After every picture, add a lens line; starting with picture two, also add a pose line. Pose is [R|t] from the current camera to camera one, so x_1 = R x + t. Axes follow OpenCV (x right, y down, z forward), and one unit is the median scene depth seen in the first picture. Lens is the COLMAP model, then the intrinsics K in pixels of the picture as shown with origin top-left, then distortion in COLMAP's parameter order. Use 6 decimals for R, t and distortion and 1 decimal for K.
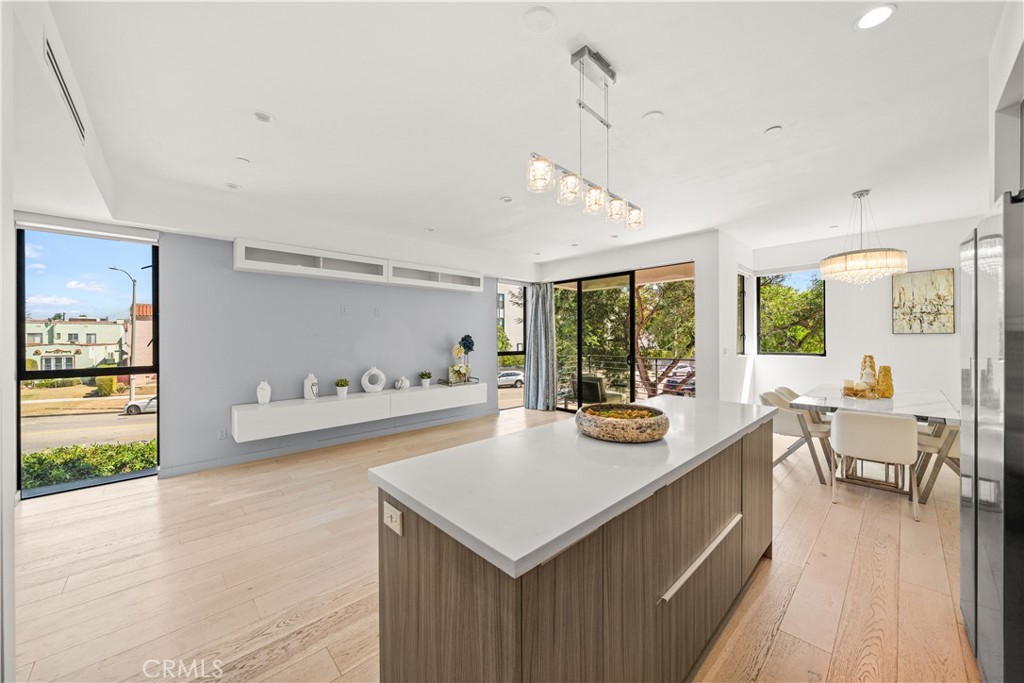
lens RADIAL K [[376.5, 0, 512.0], [0, 376.5, 341.5], [0, 0, 1]] dist [0.000285, 0.000006]
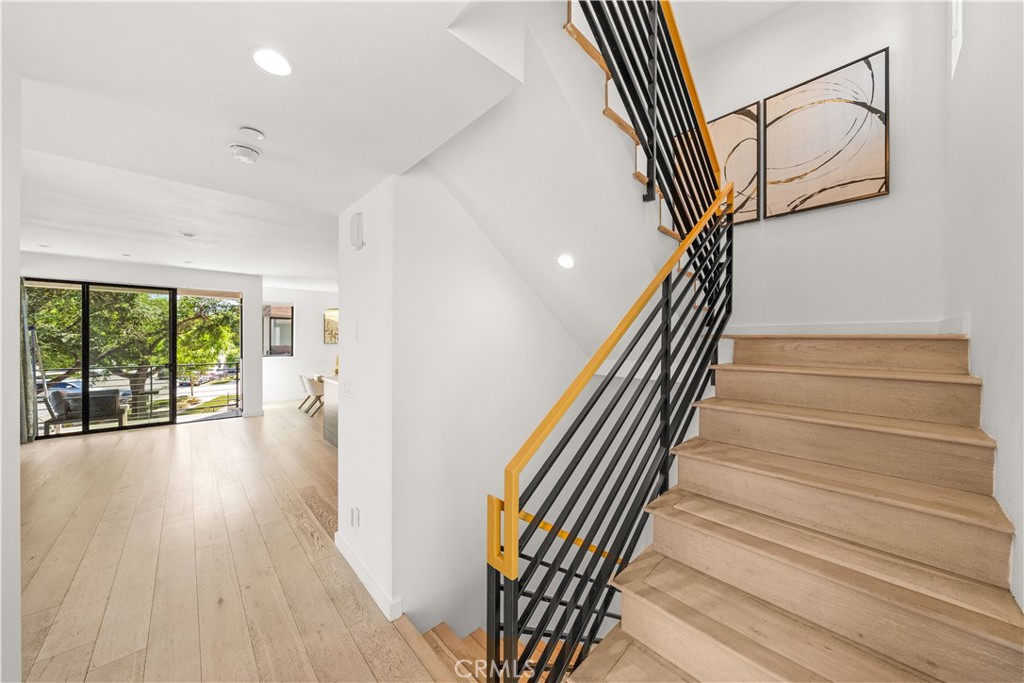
lens RADIAL K [[345.6, 0, 512.0], [0, 345.6, 341.5], [0, 0, 1]] dist [-0.000973, -0.000038]
pose [[-0.011529, -0.001556, 0.999932, -0.810524], [0.015381, 0.999880, 0.001733, -0.016289], [-0.999815, 0.015400, -0.011504, -0.005819]]
